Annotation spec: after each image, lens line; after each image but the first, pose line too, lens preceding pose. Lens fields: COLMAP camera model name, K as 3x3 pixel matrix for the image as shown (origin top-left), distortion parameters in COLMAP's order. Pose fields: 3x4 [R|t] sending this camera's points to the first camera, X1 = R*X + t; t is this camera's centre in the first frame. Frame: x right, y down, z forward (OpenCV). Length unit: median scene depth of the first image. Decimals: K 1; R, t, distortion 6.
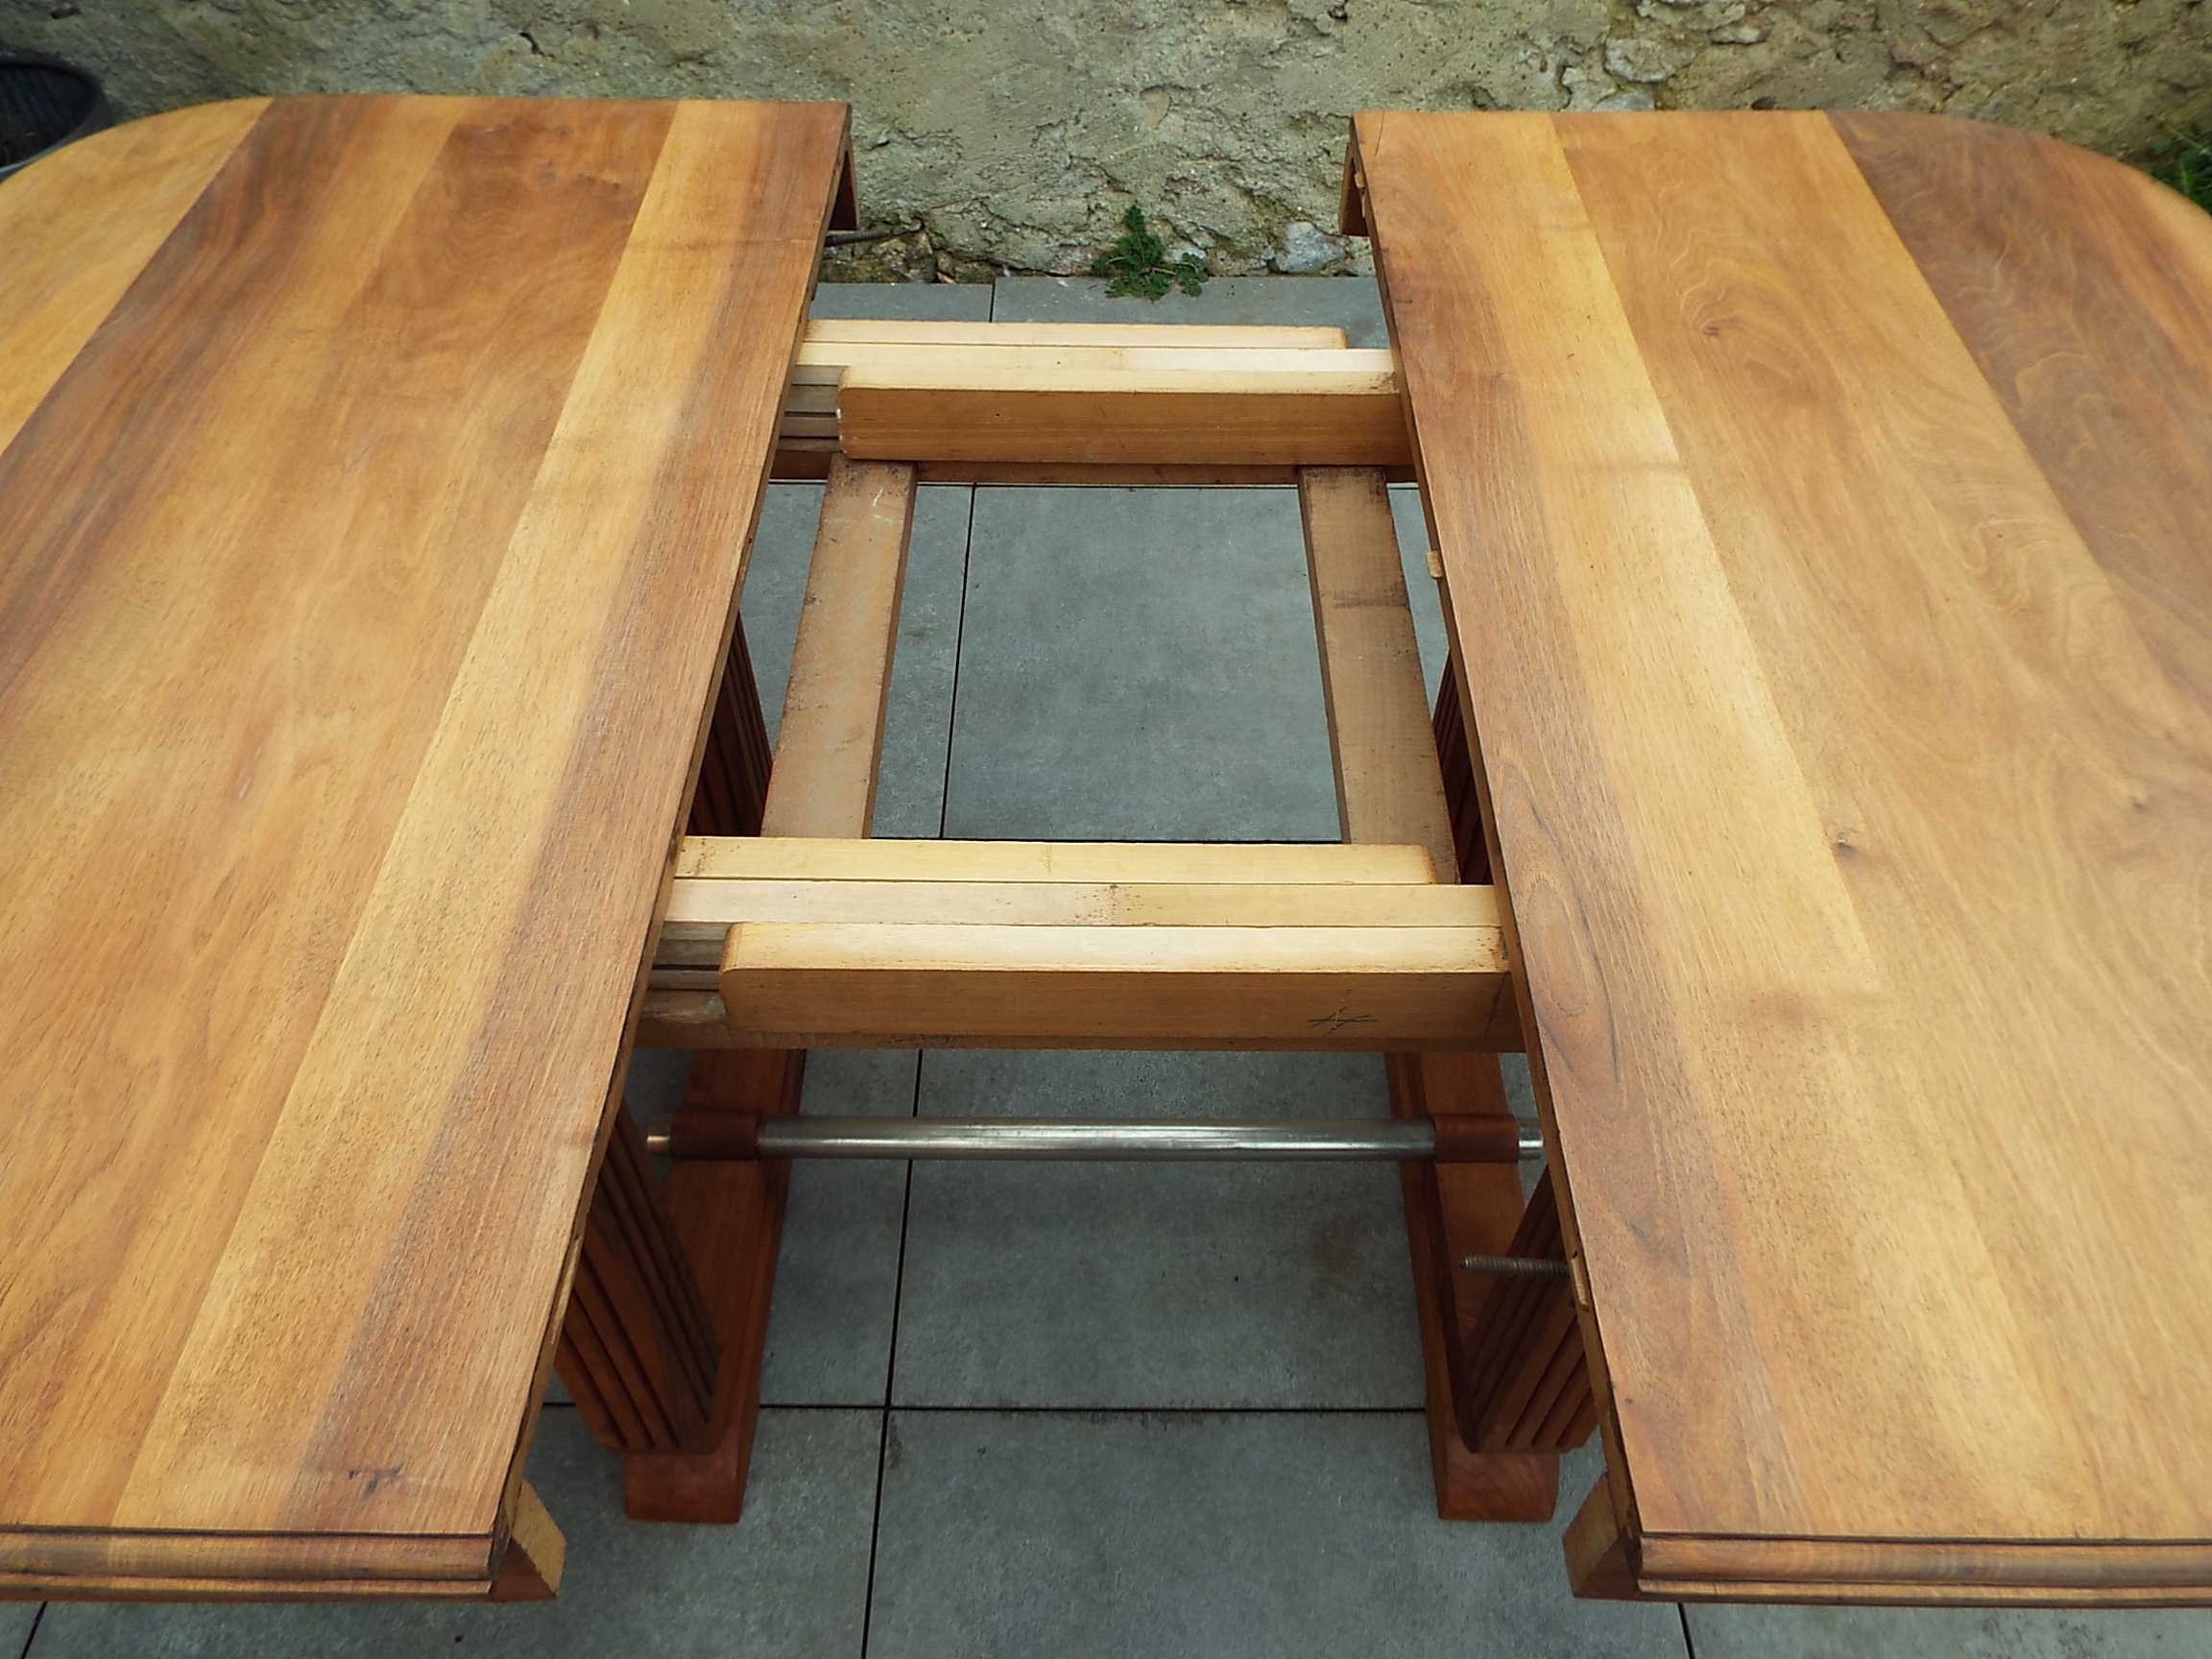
lens RADIAL K [[1667.5, 0, 1100.2], [0, 1667.5, 844.8], [0, 0, 1]] dist [0.013654, -0.038756]
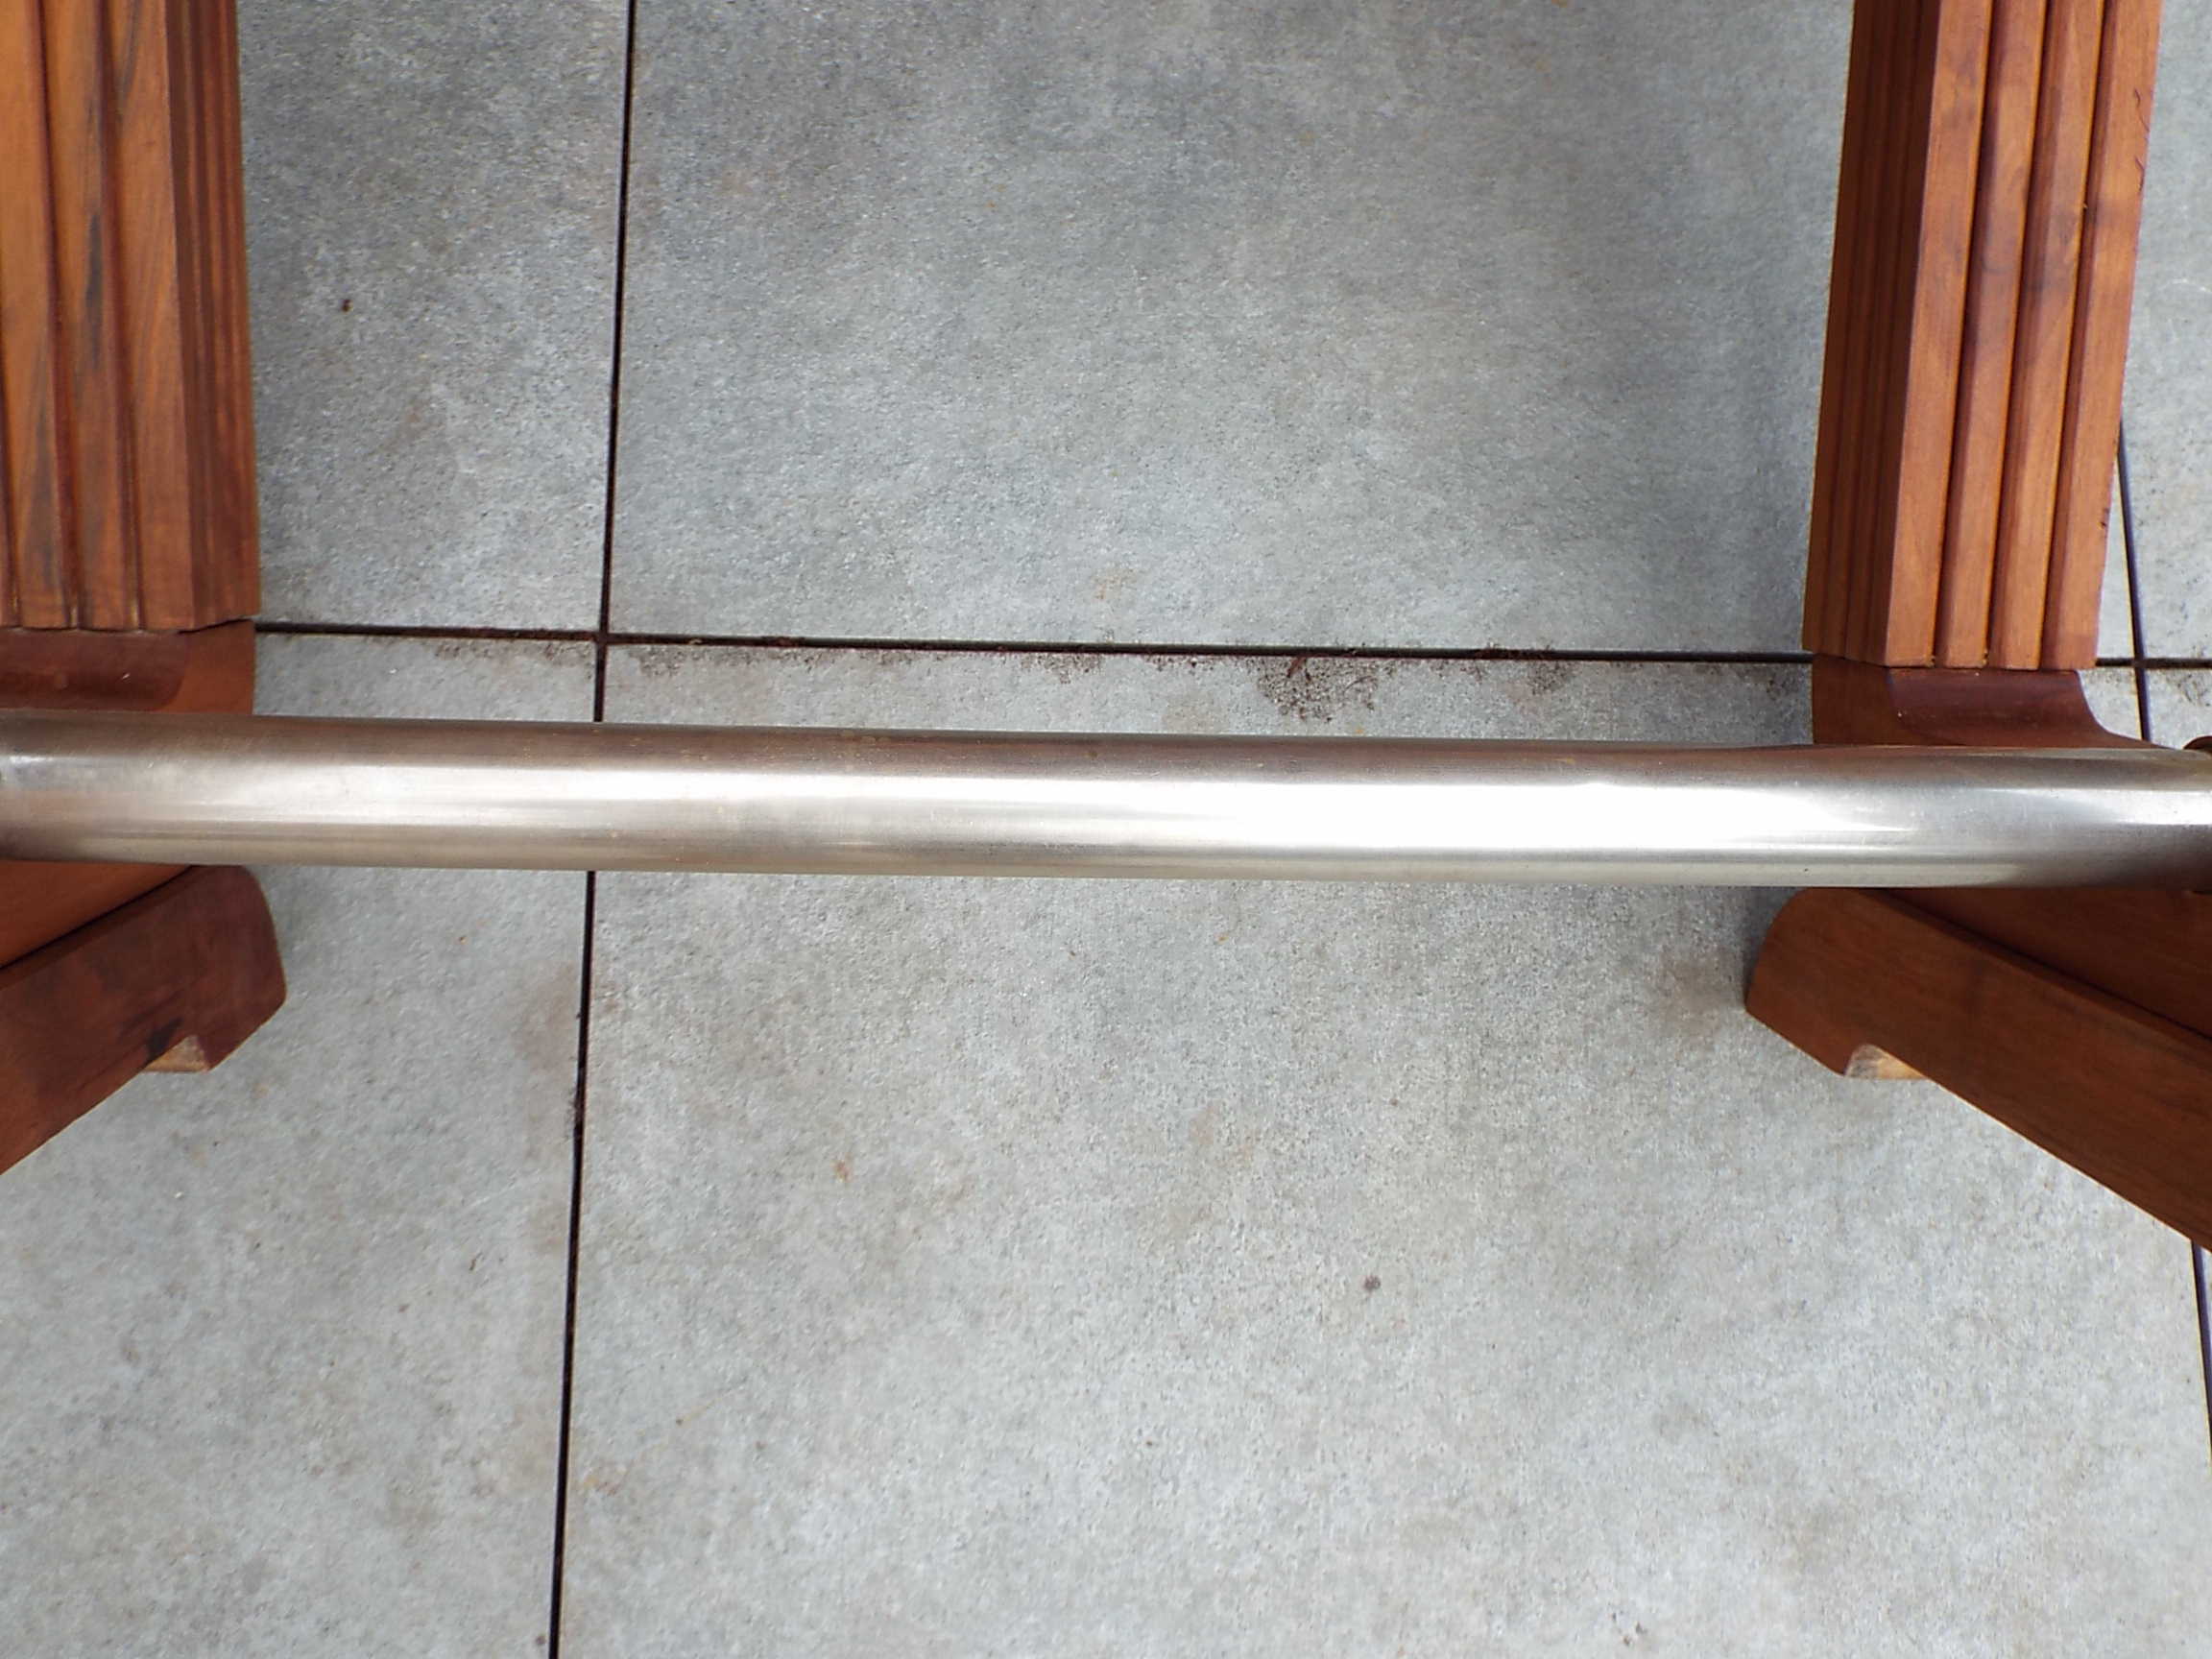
lens RADIAL K [[2307.6, 0, 1094.7], [0, 2307.6, 827.6], [0, 0, 1]] dist [-0.024792, 0.000000]
pose [[0.996410, 0.012498, 0.083736, -0.029826], [-0.052419, 0.867745, 0.494238, -0.211464], [-0.066485, -0.496853, 0.865284, 0.527251]]
